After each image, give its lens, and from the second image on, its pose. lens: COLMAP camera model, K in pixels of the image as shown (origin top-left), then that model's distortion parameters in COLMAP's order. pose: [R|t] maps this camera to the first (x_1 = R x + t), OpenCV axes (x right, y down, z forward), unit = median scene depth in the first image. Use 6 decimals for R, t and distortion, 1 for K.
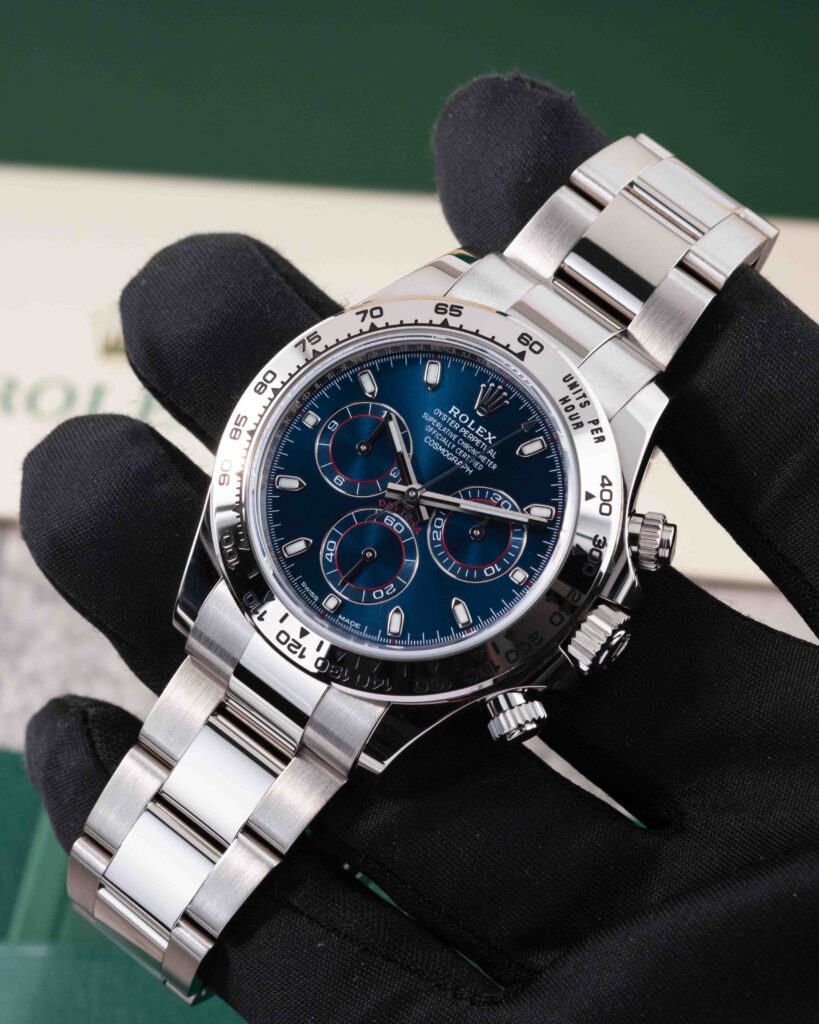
lens RADIAL K [[4585.4, 0, 401.9], [0, 4585.4, 510.3], [0, 0, 1]] dist [-0.702031, 0.000000]
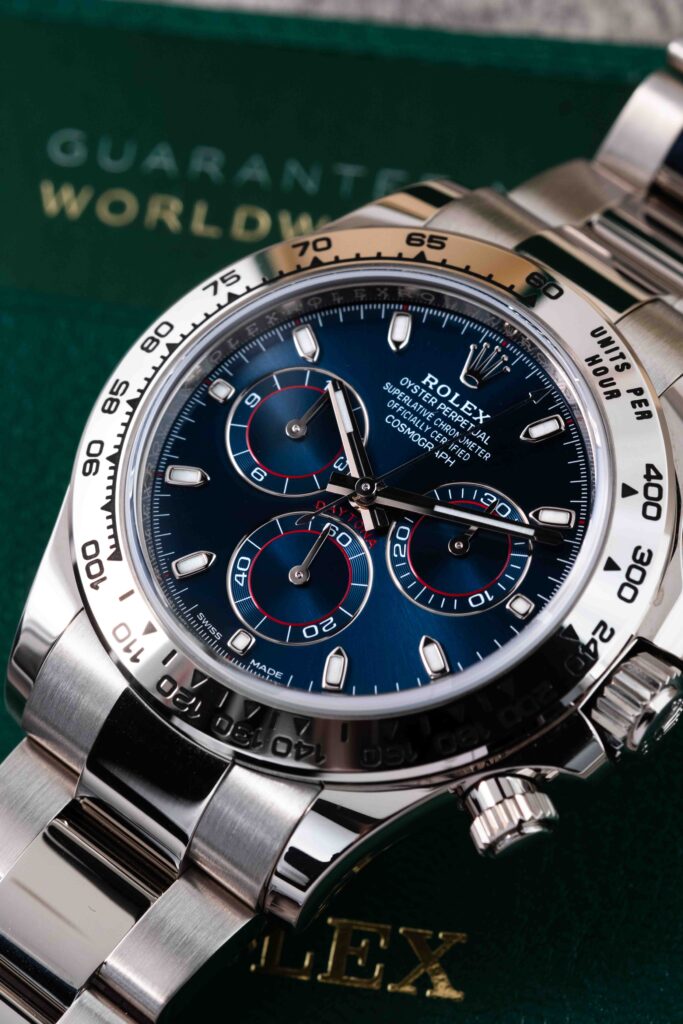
lens RADIAL K [[3956.5, 0, 340.7], [0, 3956.5, 512.2], [0, 0, 1]] dist [-0.025070, 0.000000]
pose [[0.999263, 0.037481, 0.008257, -0.006156], [-0.034893, 0.976799, -0.211297, 0.123642], [-0.015985, 0.210854, 0.977387, 0.425250]]
